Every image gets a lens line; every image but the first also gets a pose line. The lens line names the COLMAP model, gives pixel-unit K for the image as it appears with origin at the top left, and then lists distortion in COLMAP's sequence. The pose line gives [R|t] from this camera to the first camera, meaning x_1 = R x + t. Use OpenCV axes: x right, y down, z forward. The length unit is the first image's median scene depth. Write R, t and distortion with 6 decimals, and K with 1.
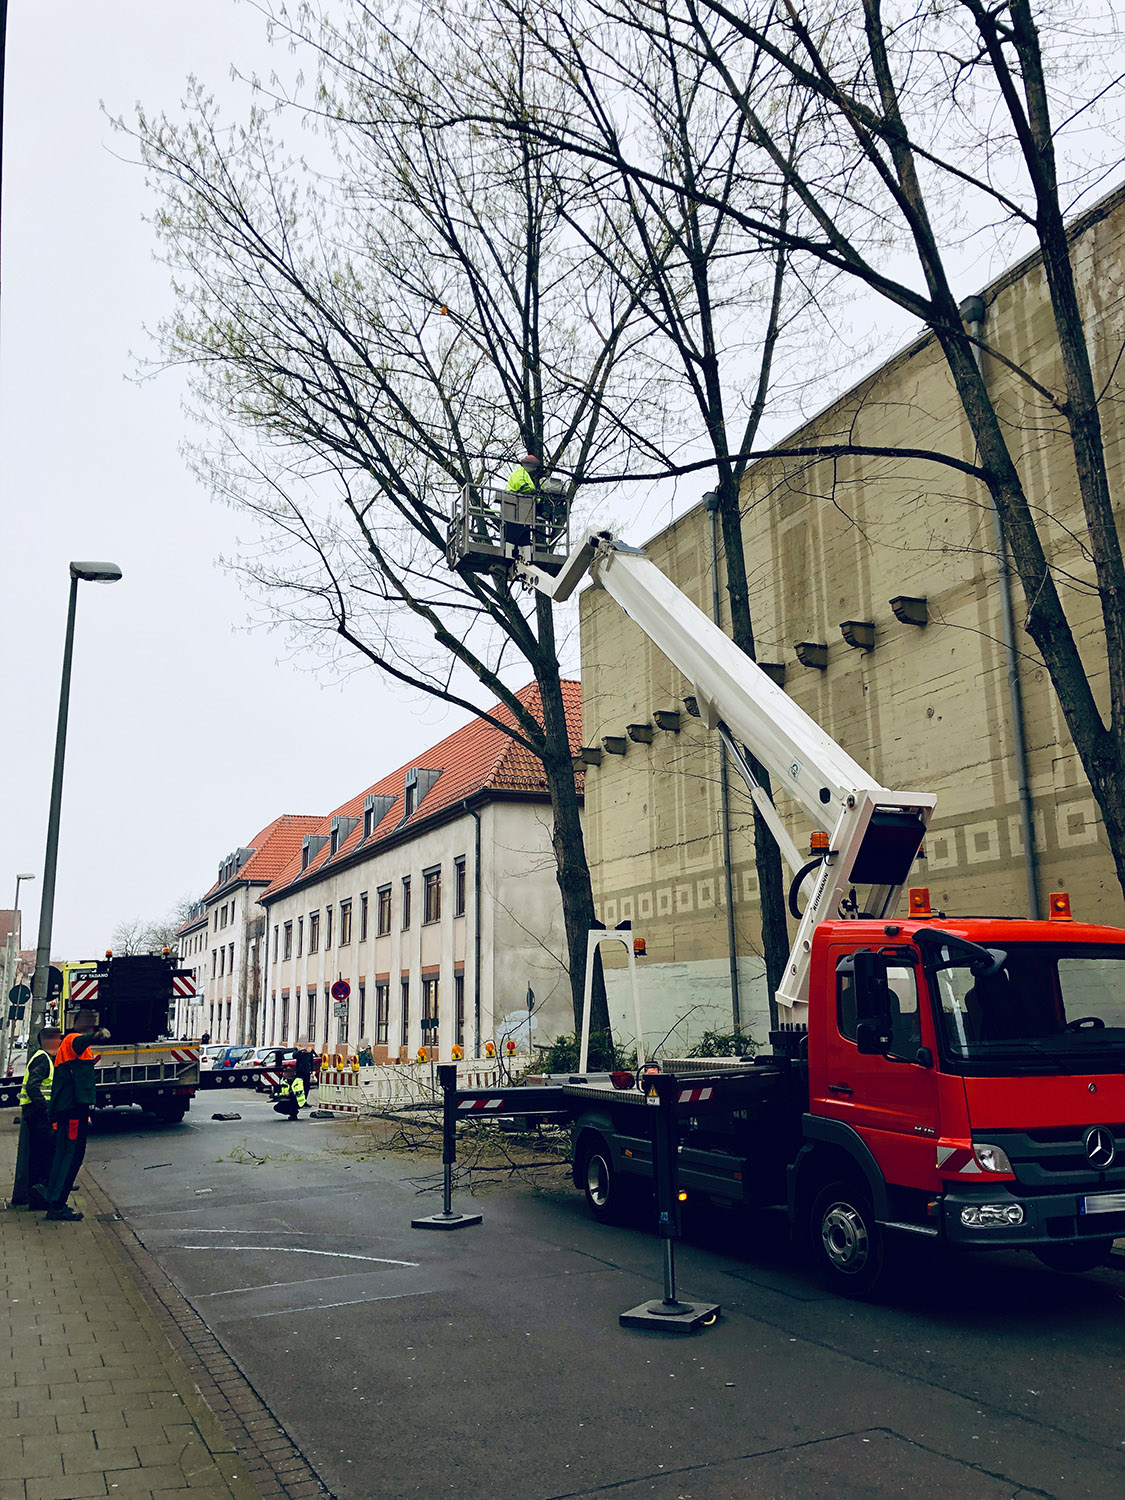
lens RADIAL K [[1228.3, 0, 560.8], [0, 1228.3, 750.3], [0, 0, 1]] dist [0.000434, -0.015458]
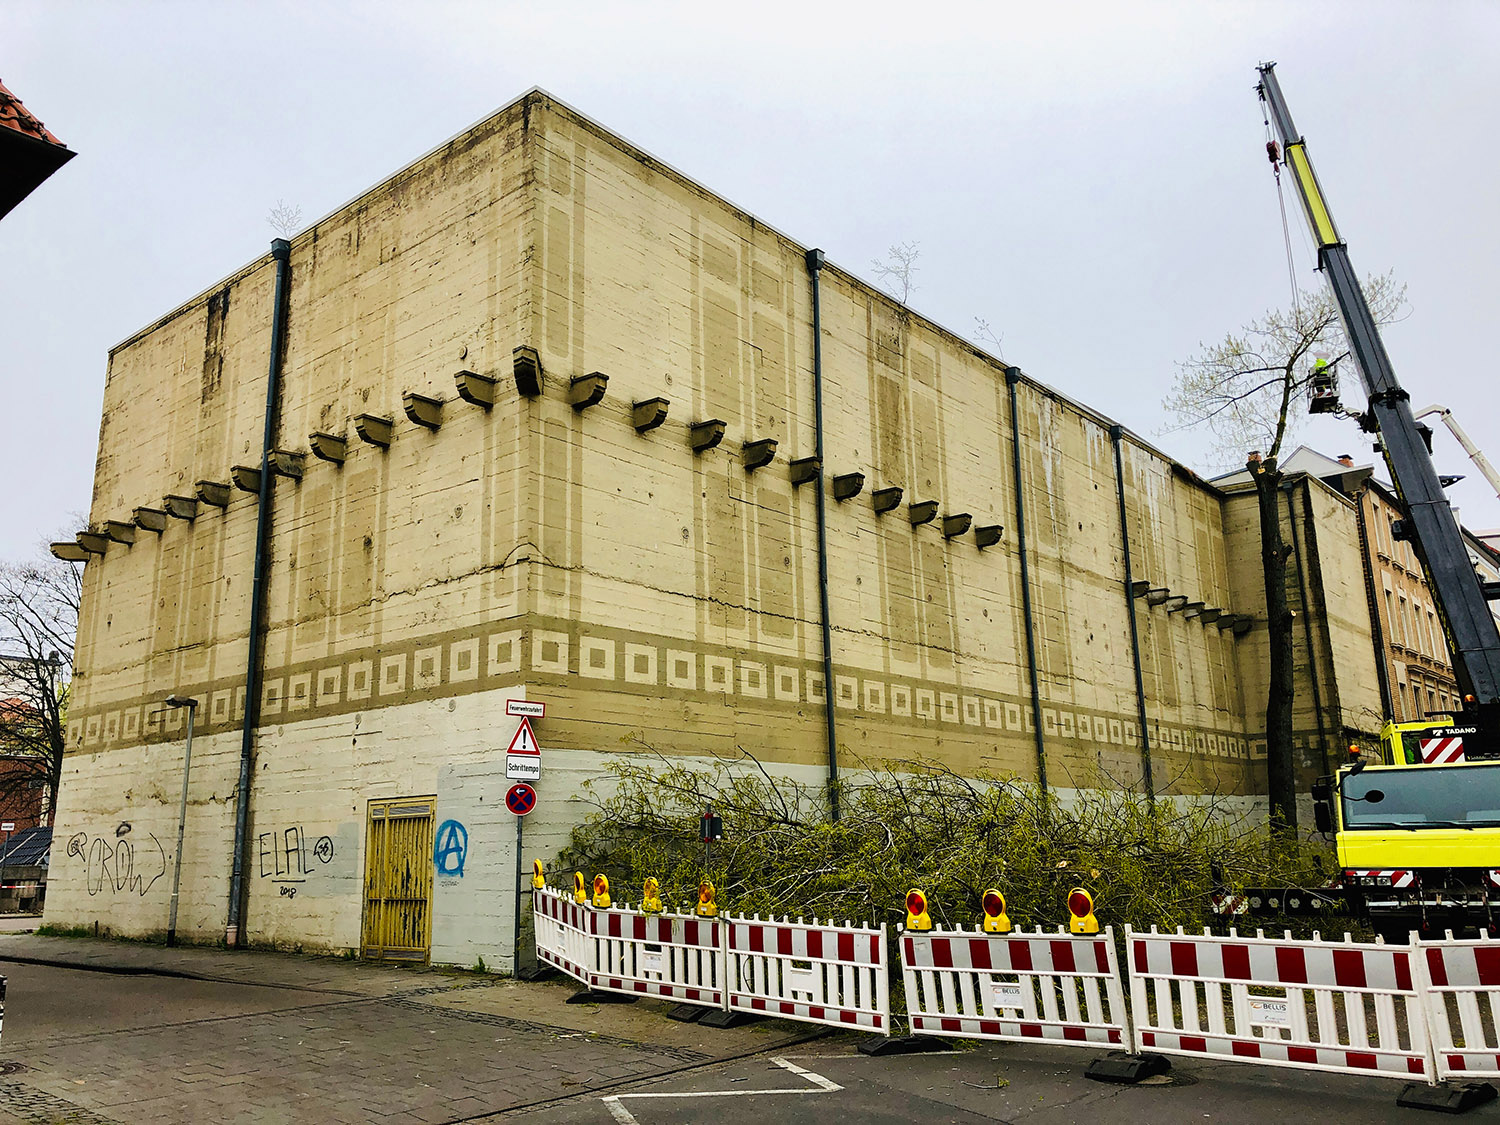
lens RADIAL K [[1228.3, 0, 745.4], [0, 1228.3, 556.7], [0, 0, 1]] dist [0.000434, -0.015458]
pose [[-0.431358, 0.221012, 0.874691, -0.607421], [-0.177724, 0.929714, -0.322561, 0.305268], [-0.884502, -0.294593, -0.361761, 1.330063]]
